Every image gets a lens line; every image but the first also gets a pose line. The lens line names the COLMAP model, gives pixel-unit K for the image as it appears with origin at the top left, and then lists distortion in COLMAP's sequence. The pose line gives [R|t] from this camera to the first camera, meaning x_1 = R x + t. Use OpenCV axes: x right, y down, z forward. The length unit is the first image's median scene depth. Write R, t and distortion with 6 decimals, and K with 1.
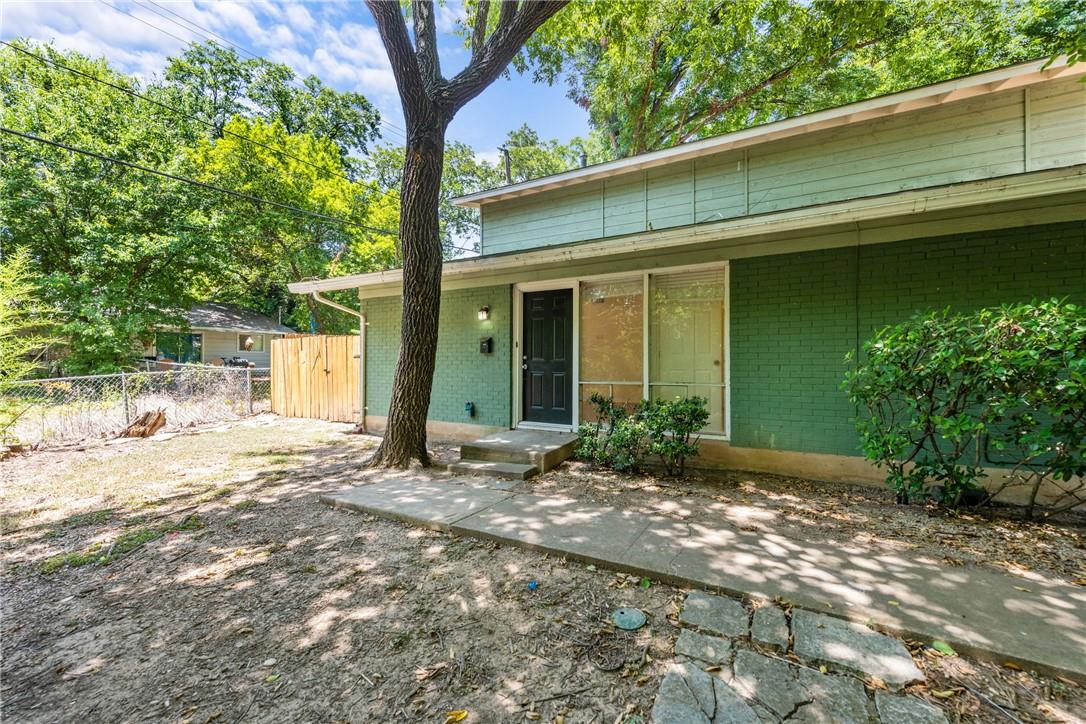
lens RADIAL K [[412.3, 0, 547.5], [0, 412.3, 357.7], [0, 0, 1]] dist [0.002778, 0.000017]
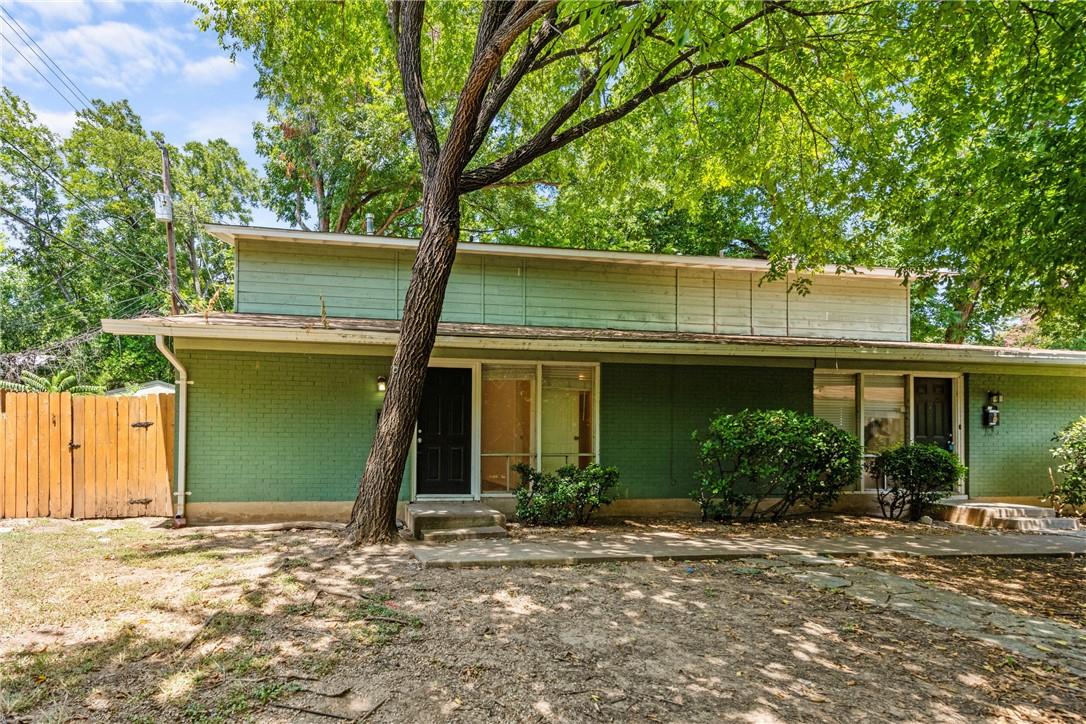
lens RADIAL K [[410.3, 0, 541.9], [0, 410.3, 440.8], [0, 0, 1]] dist [0.001171, 0.000005]
pose [[0.815867, 0.007677, 0.578188, -0.426390], [-0.016608, 0.999810, 0.010161, 0.008611], [-0.578001, -0.017893, 0.815840, 0.006162]]
